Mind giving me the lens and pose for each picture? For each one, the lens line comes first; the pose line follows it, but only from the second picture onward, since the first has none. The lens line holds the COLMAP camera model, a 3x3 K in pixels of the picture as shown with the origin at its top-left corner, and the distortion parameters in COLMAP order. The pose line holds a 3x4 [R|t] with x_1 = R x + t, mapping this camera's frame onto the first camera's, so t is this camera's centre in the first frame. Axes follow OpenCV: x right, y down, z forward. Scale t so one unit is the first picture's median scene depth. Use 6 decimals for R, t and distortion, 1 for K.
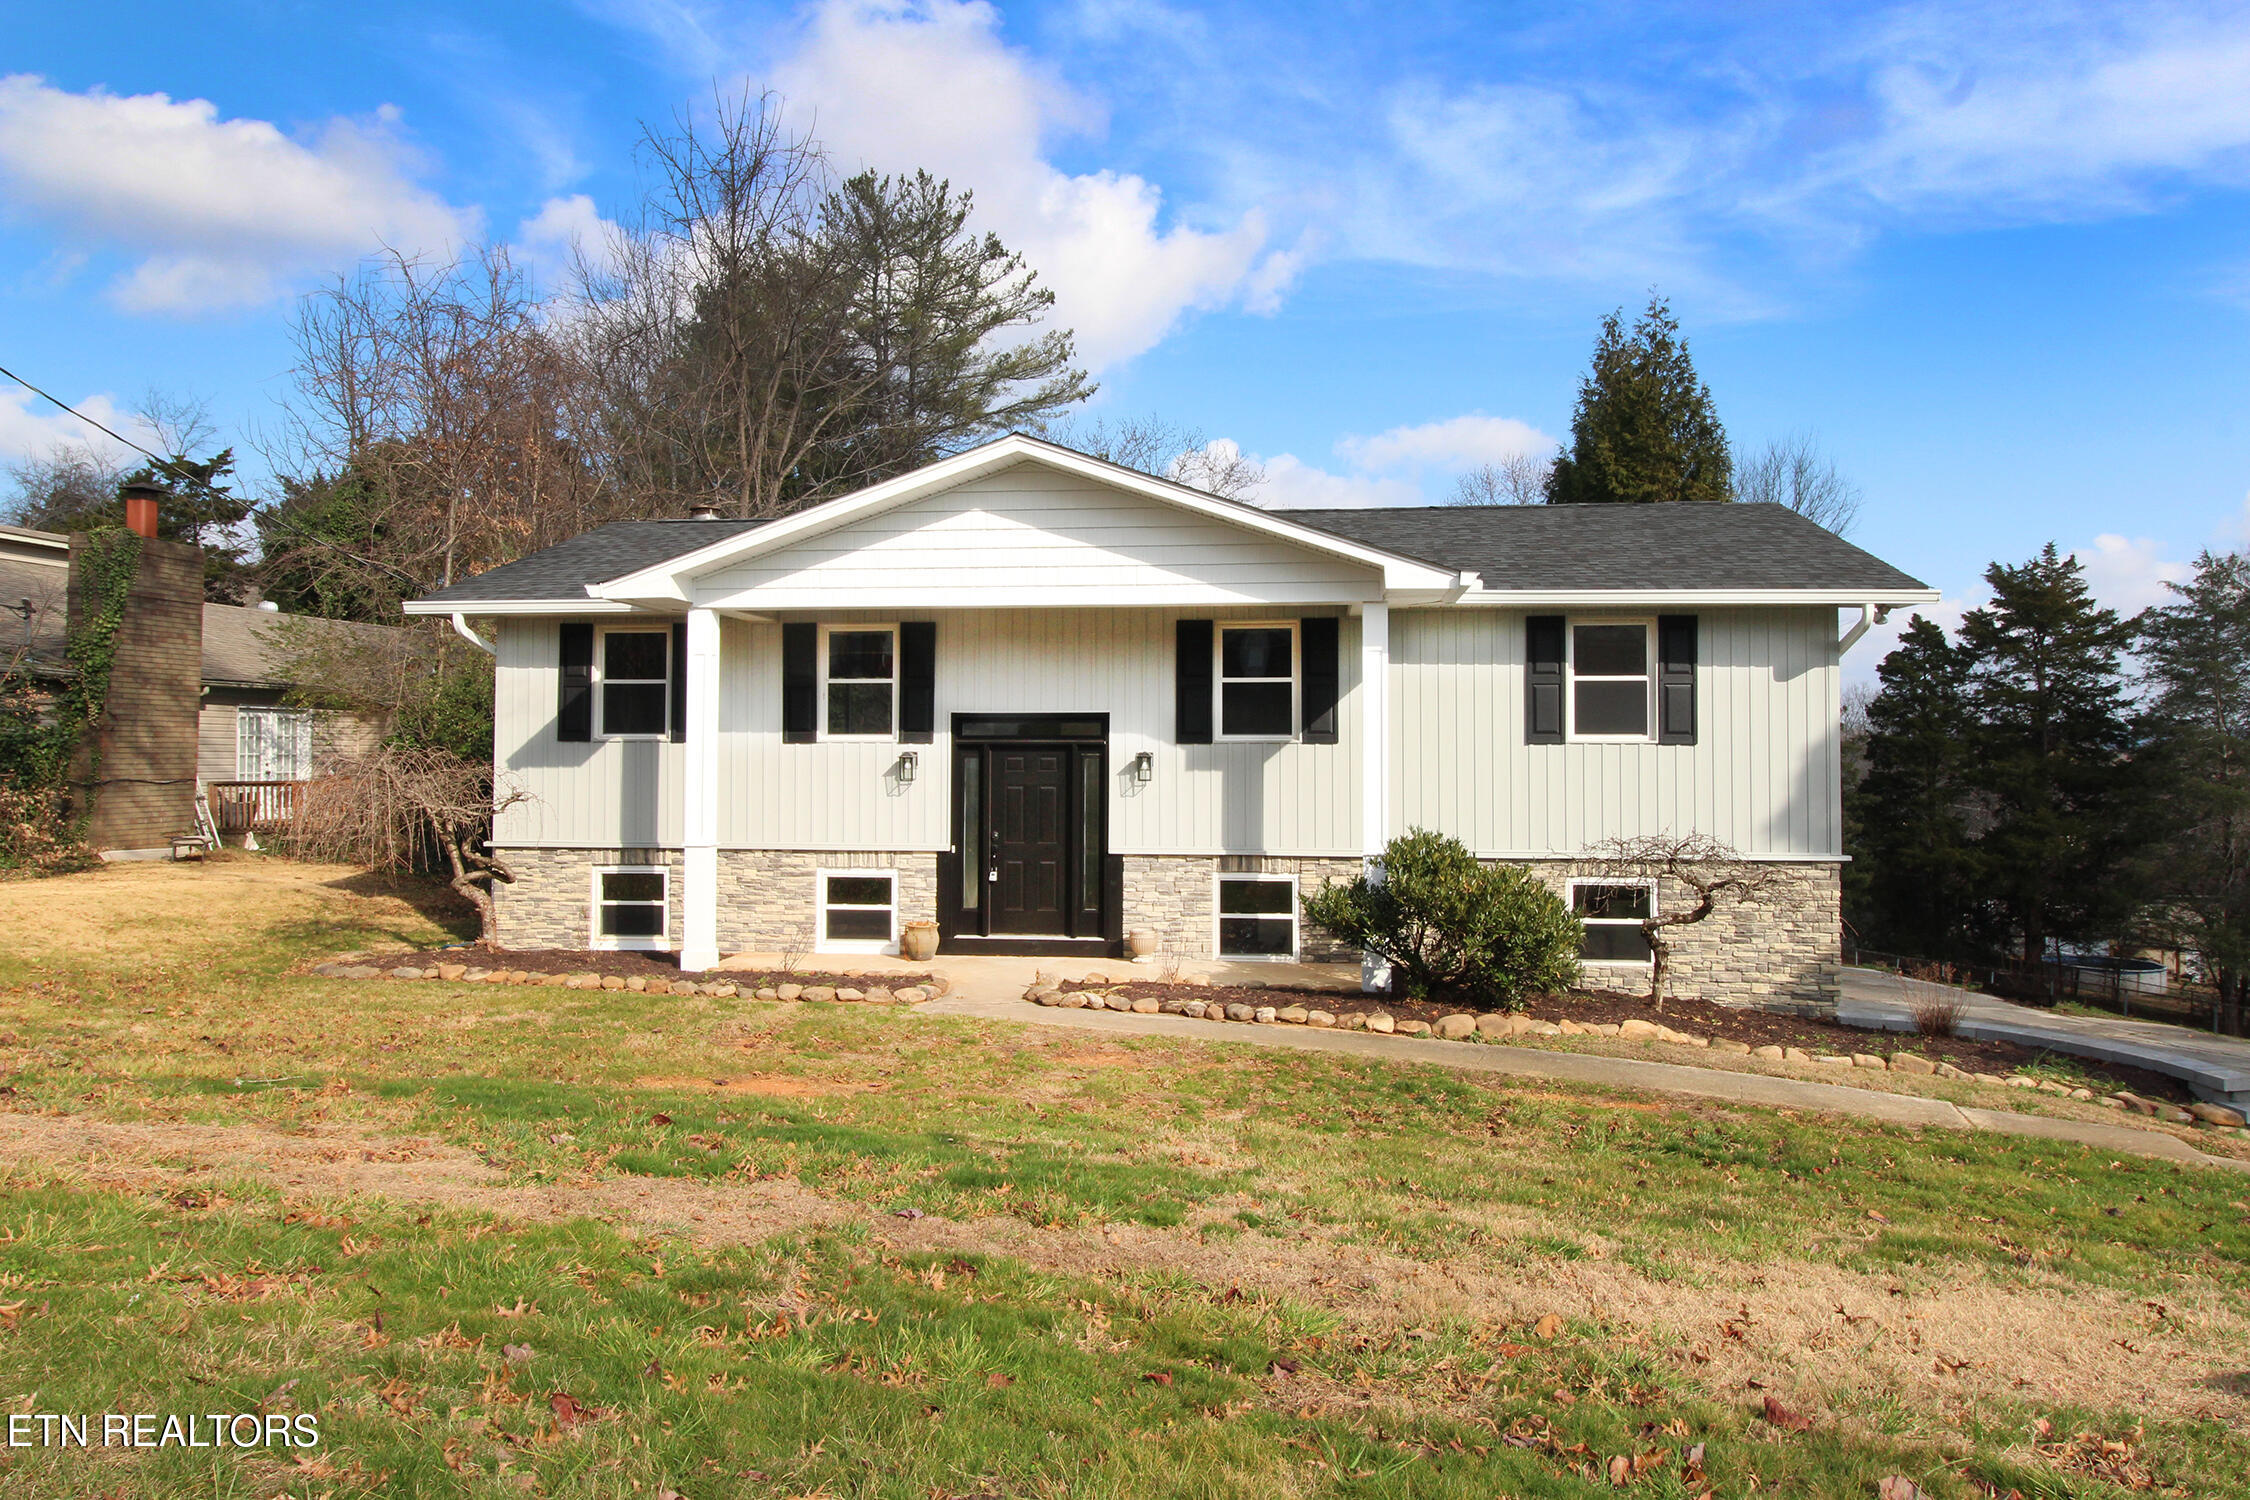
lens RADIAL K [[1516.6, 0, 1133.3], [0, 1516.6, 727.4], [0, 0, 1]] dist [-0.001363, -0.002840]
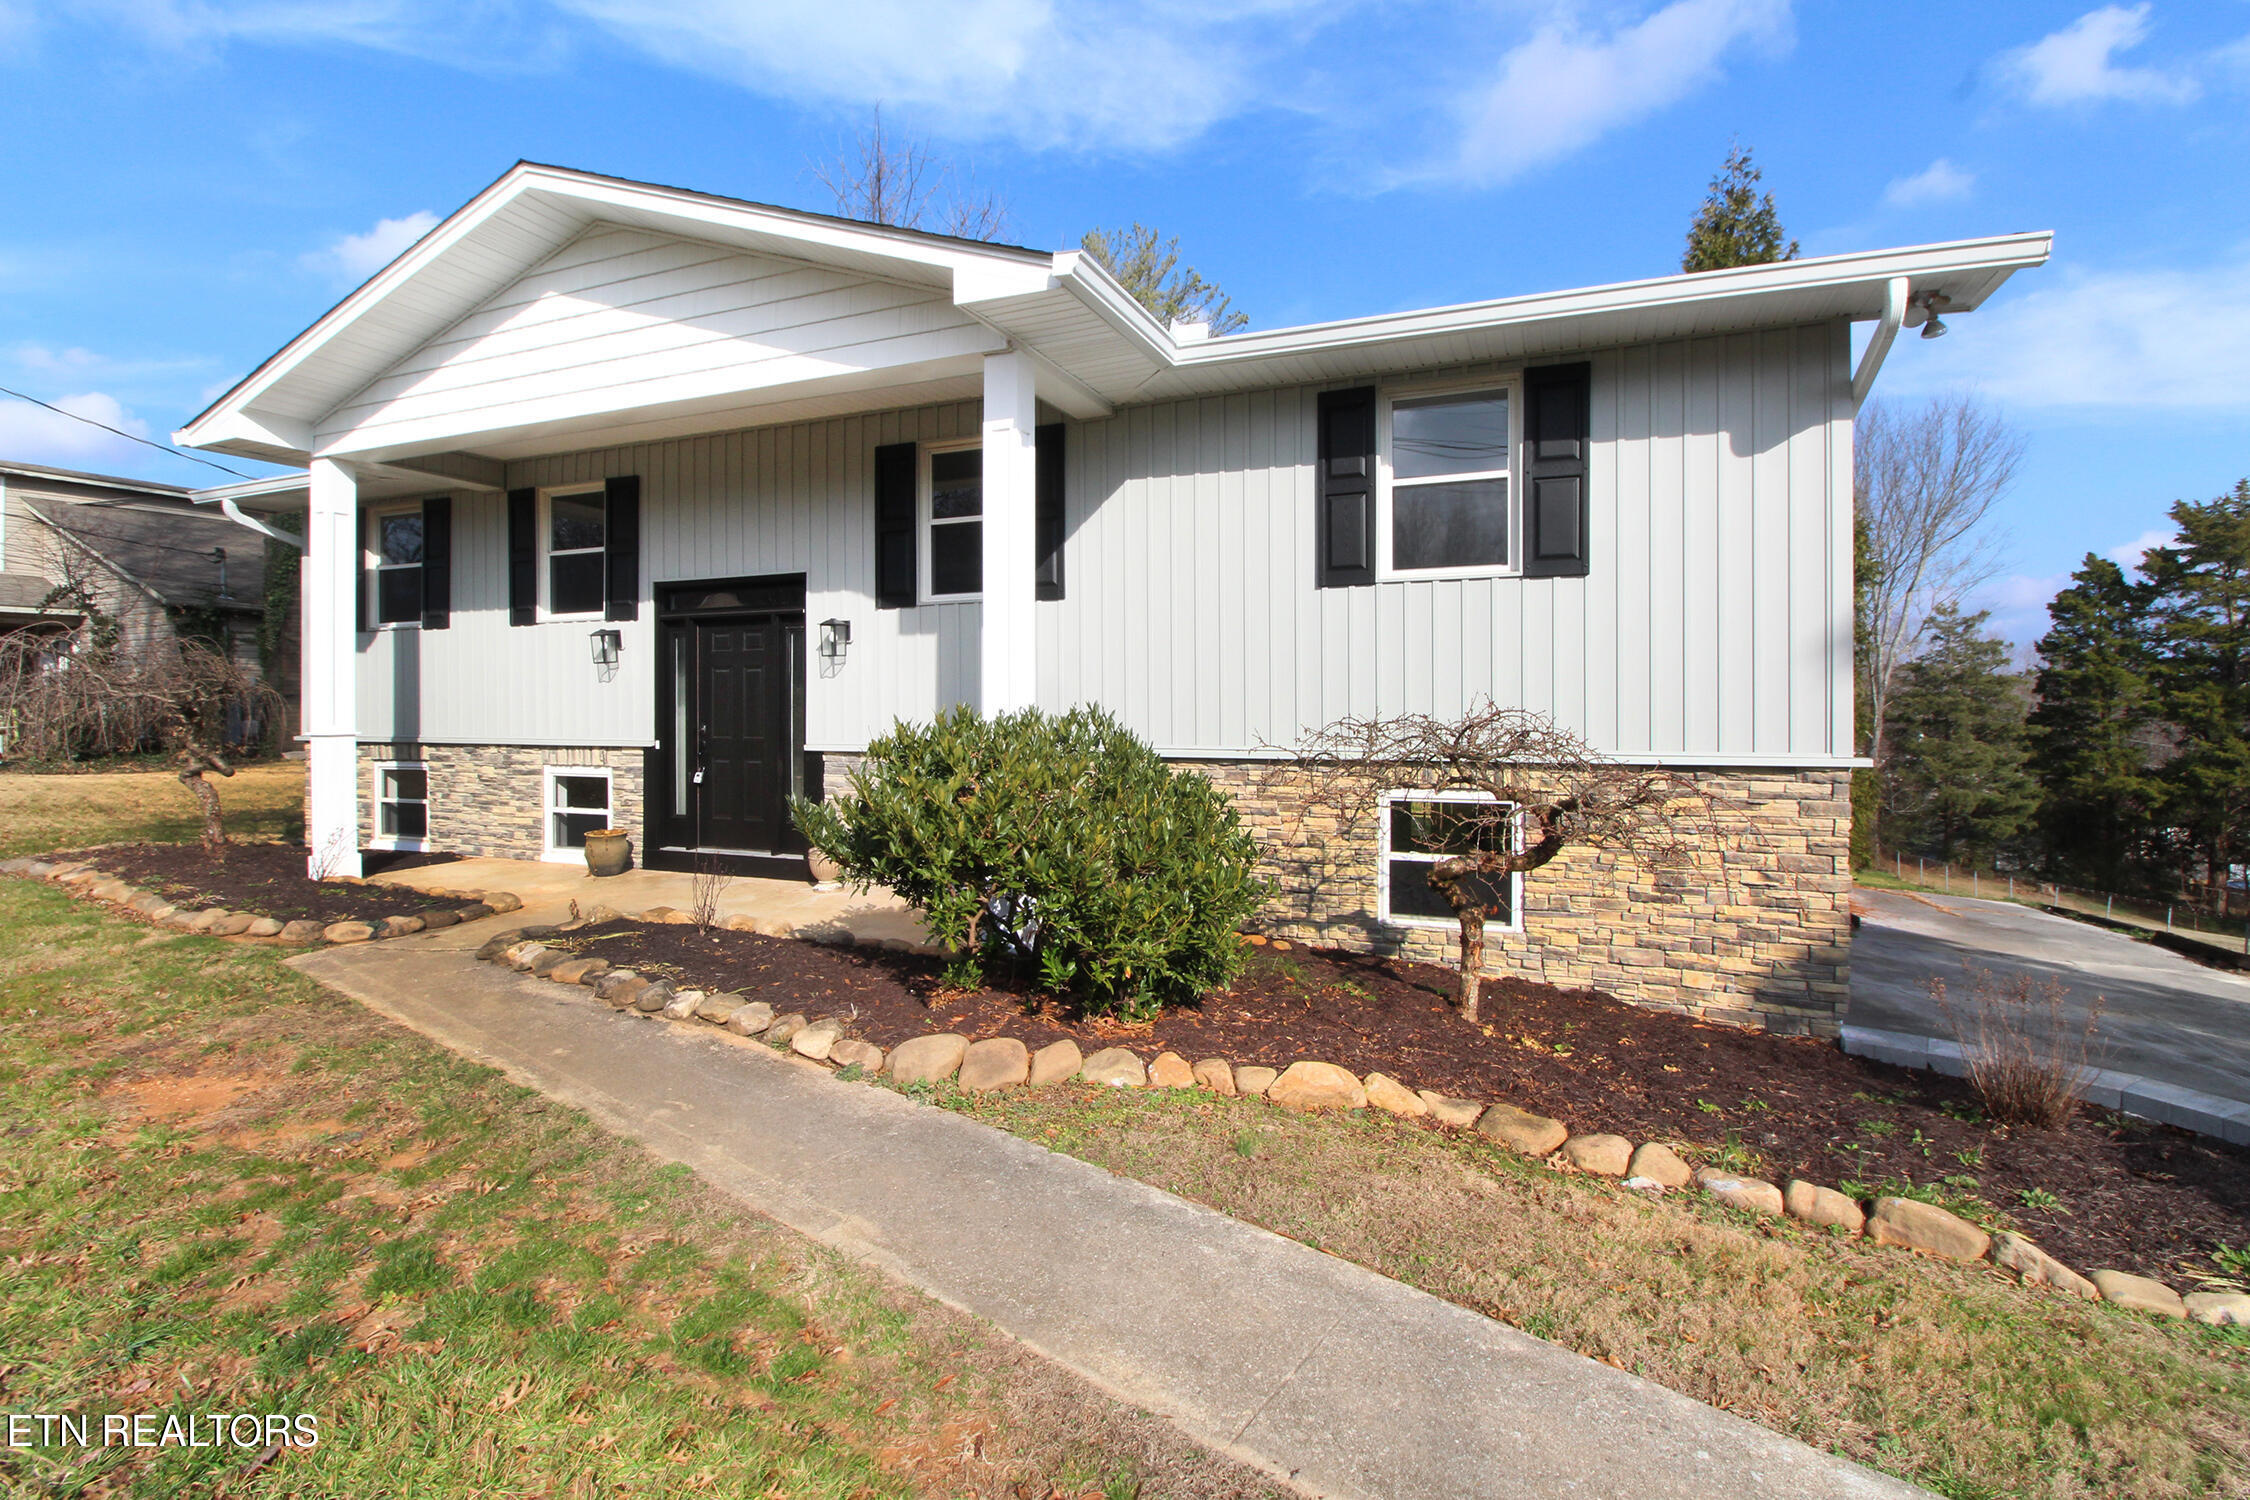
lens RADIAL K [[1049.1, 0, 1126.0], [0, 1049.1, 717.5], [0, 0, 1]] dist [-0.001652, -0.013806]
pose [[0.961461, -0.002360, -0.274932, 0.287978], [0.009857, 0.999616, 0.025890, 0.052076], [0.274765, -0.027602, 0.961115, 0.505241]]
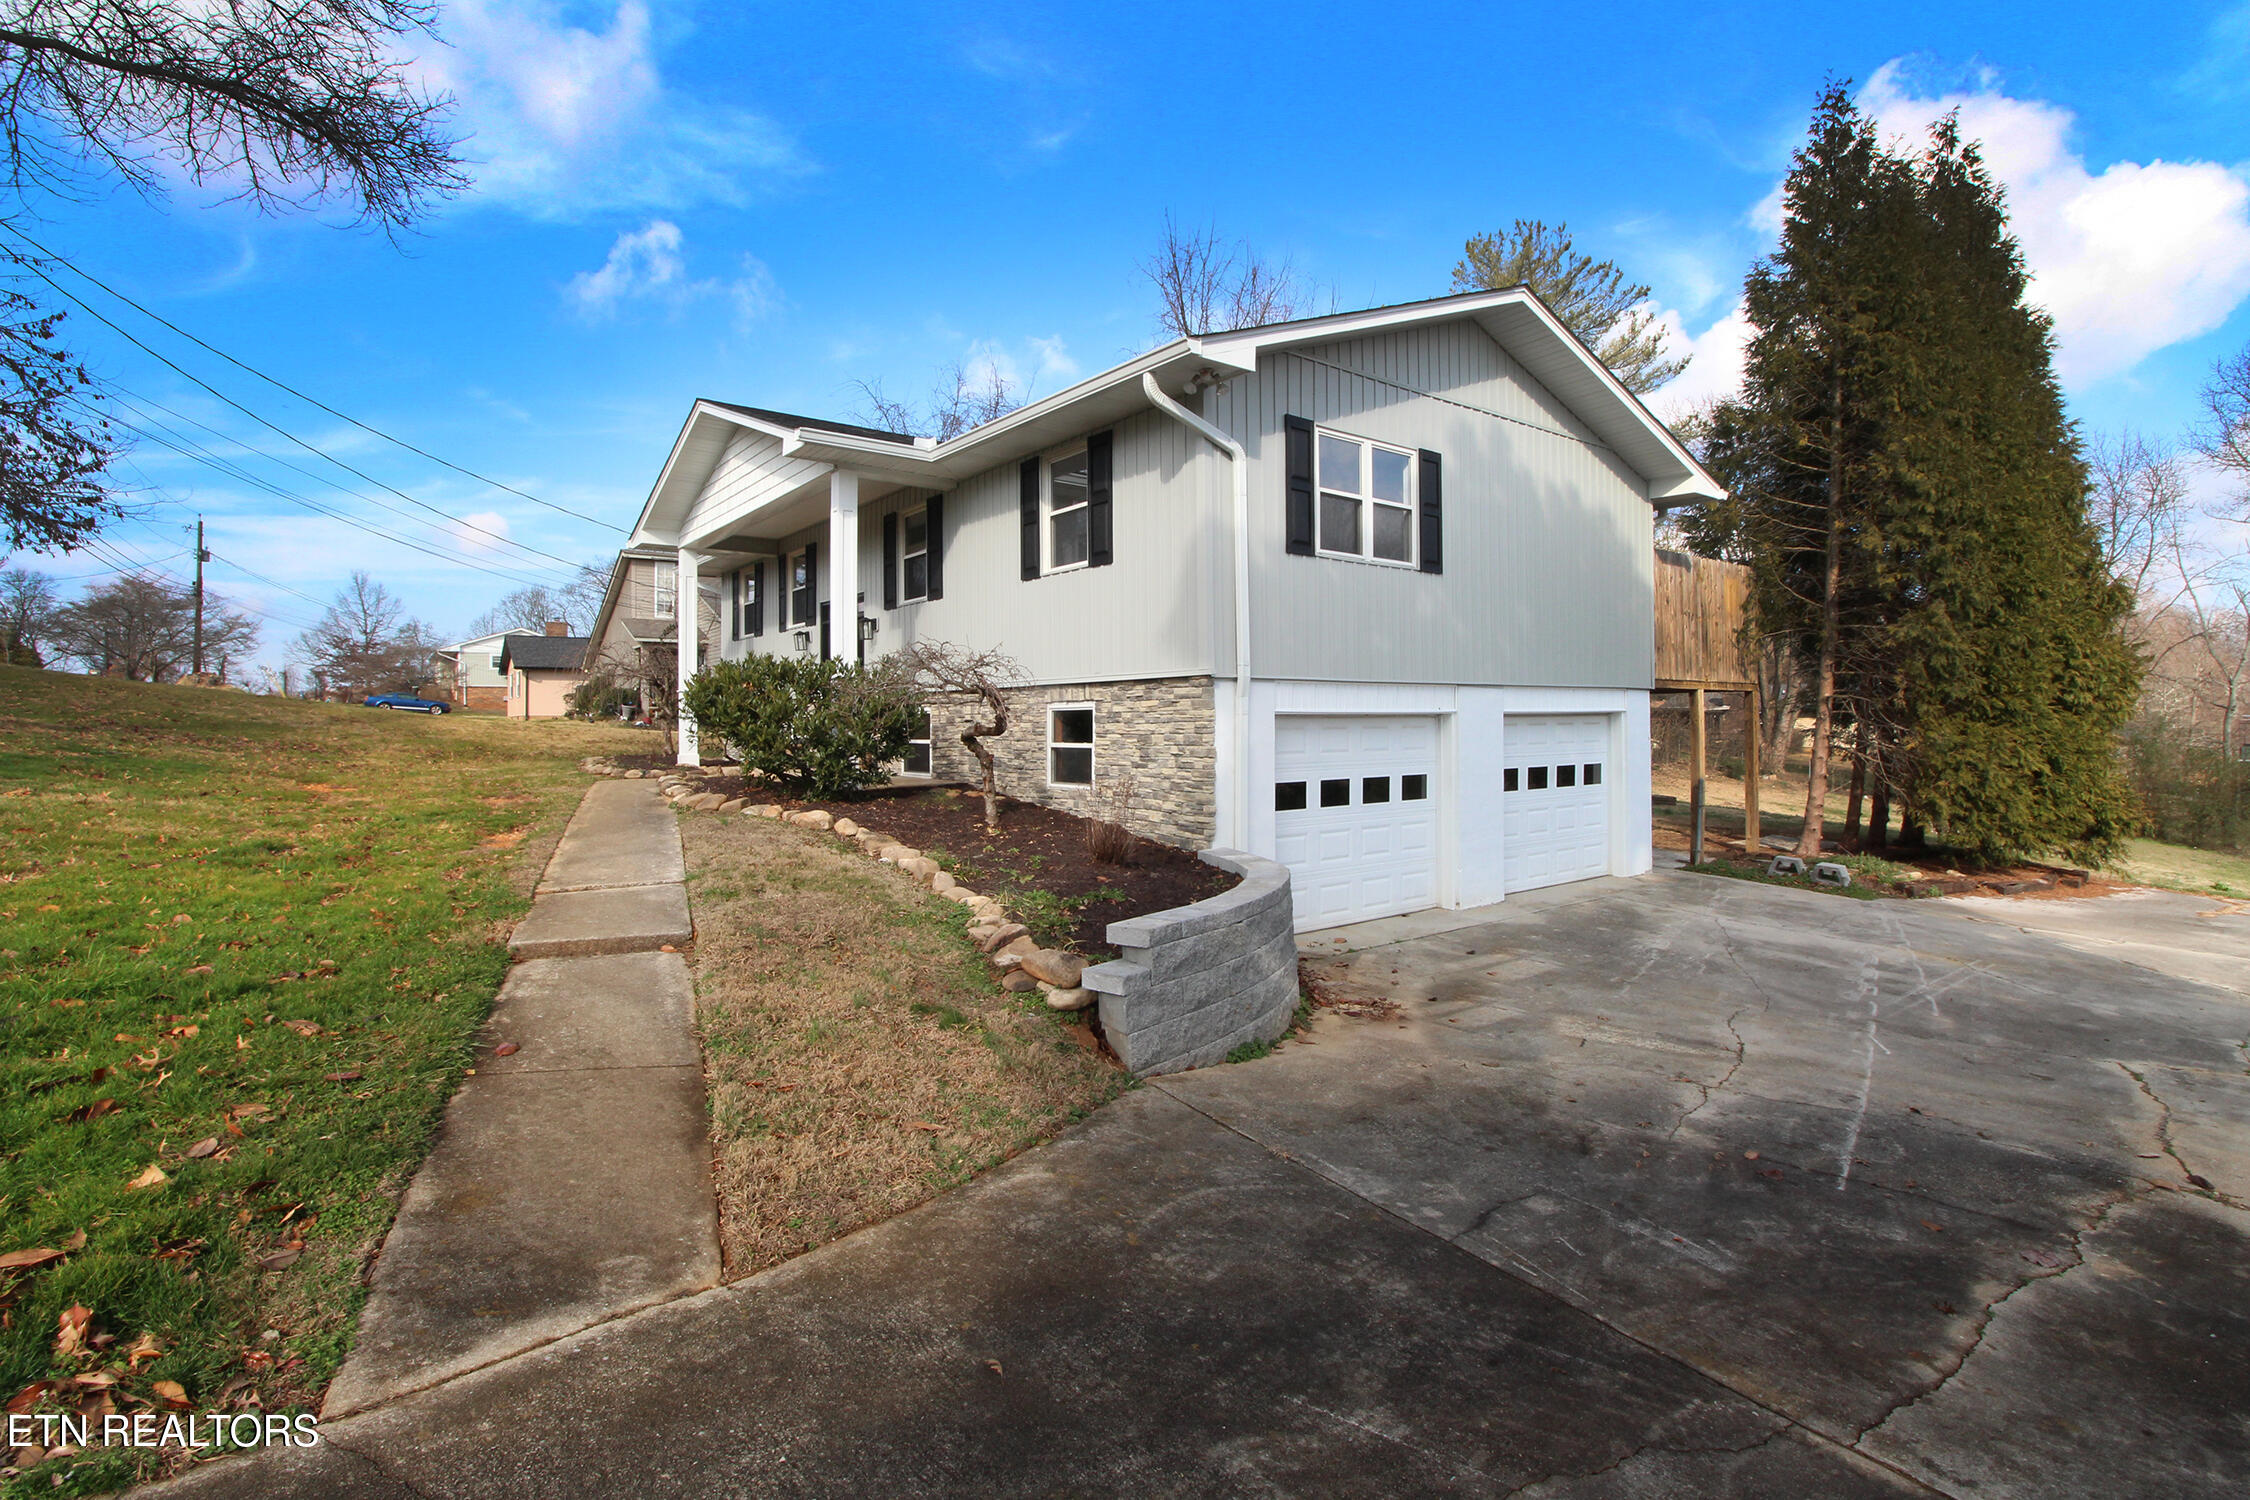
lens RADIAL K [[1049.1, 0, 1126.0], [0, 1049.1, 717.5], [0, 0, 1]] dist [-0.001652, -0.013806]
pose [[0.699683, -0.009071, -0.714396, 0.801970], [0.018138, 0.999823, 0.005070, 0.099787], [0.714223, -0.016505, 0.699724, 0.495643]]
